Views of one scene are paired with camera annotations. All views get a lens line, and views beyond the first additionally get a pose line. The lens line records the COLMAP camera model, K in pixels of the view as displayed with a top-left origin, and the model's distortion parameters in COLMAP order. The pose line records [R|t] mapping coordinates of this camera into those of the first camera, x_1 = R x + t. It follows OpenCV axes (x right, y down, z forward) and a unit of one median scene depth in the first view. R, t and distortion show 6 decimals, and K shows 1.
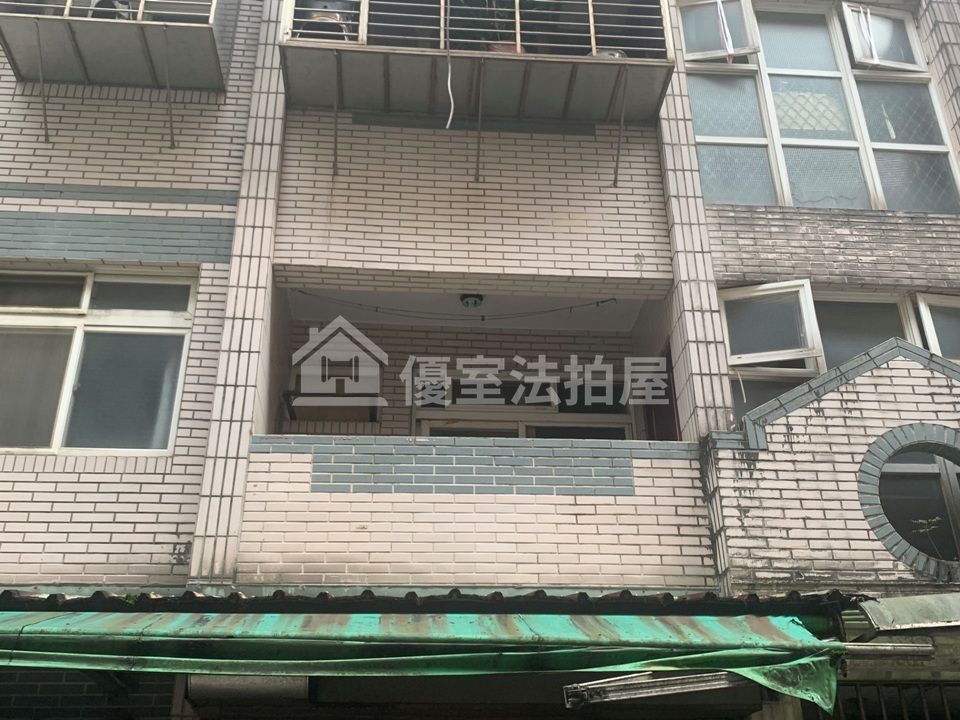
lens RADIAL K [[987.4, 0, 488.1], [0, 987.4, 374.9], [0, 0, 1]] dist [0.177272, -0.536268]
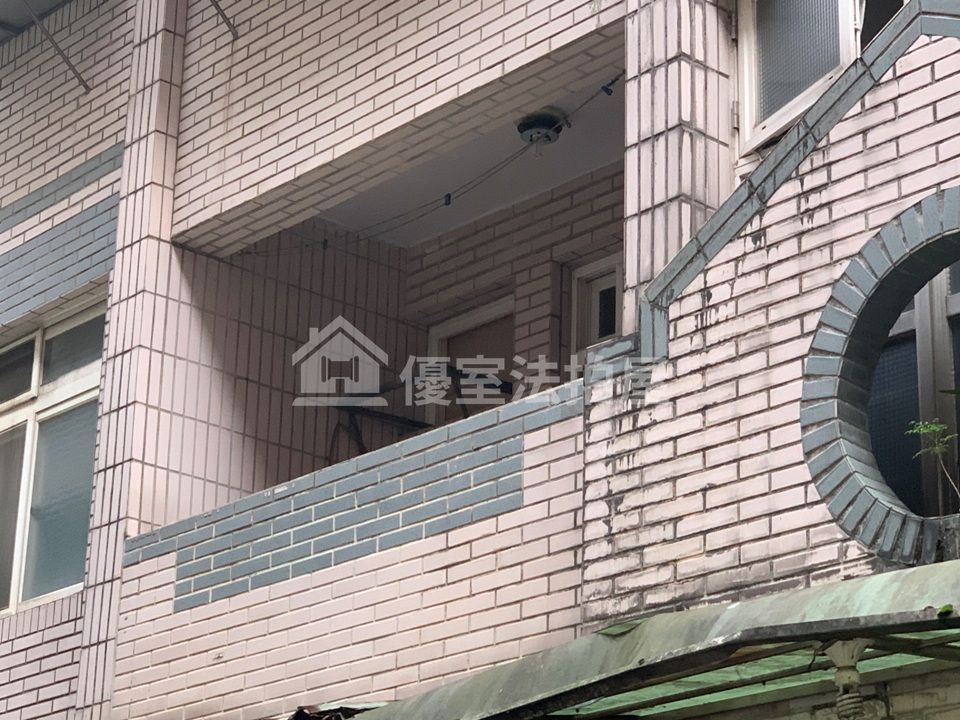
lens RADIAL K [[2367.5, 0, 480.0], [0, 2367.5, 360.0], [0, 0, 1]] dist [-0.197738, 3.668532]
pose [[0.597489, -0.251060, -0.761562, 1.080930], [0.350008, 0.936129, -0.034007, 0.082174], [0.721458, -0.246234, 0.647200, 0.193498]]
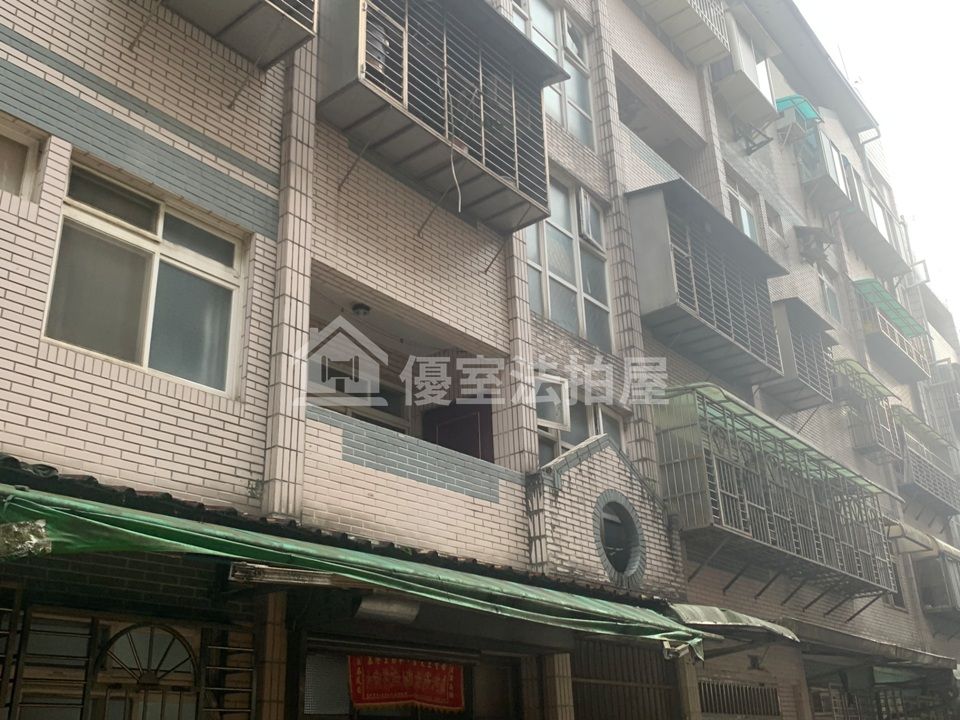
lens RADIAL K [[938.0, 0, 476.9], [0, 938.0, 373.6], [0, 0, 1]] dist [0.172426, -0.474961]
pose [[0.694931, 0.268984, 0.666872, -0.863425], [-0.319538, 0.946320, -0.048718, 0.014684], [-0.644179, -0.179236, 0.743578, -0.003684]]
